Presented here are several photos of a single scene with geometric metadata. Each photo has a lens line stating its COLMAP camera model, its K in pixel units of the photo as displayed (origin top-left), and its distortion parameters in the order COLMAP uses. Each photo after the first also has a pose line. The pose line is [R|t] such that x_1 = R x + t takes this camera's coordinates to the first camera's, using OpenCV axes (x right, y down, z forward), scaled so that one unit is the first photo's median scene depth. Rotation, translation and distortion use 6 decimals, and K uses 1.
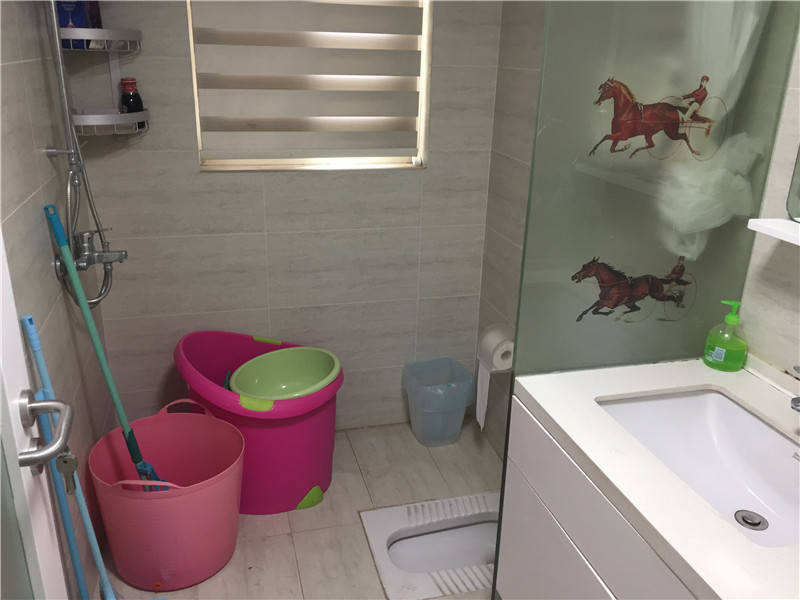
lens RADIAL K [[685.3, 0, 400.0], [0, 685.3, 300.0], [0, 0, 1]] dist [0.089378, -0.119765]
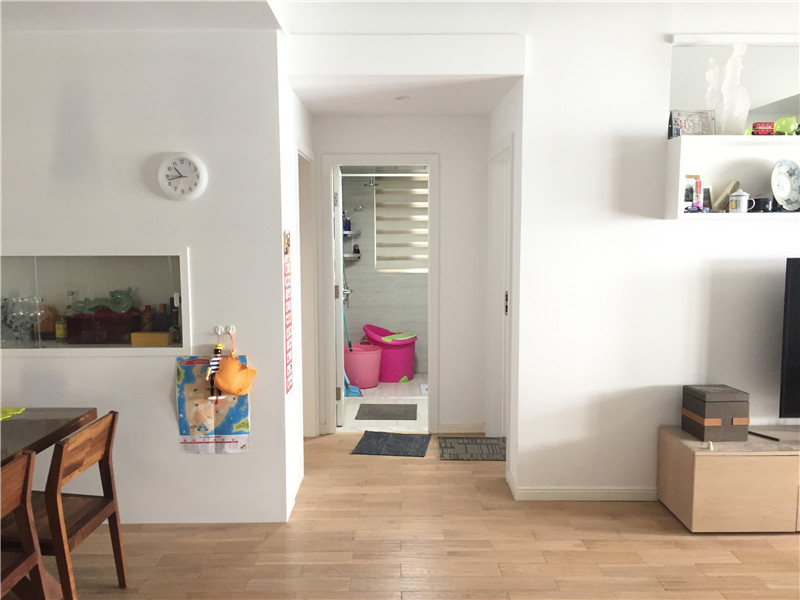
lens RADIAL K [[685.3, 0, 400.0], [0, 685.3, 300.0], [0, 0, 1]] dist [0.089378, -0.119765]
pose [[0.966681, -0.008888, -0.255831, 0.610067], [-0.056501, 0.967341, -0.247101, 0.691857], [0.249672, 0.253322, 0.934608, -1.829047]]
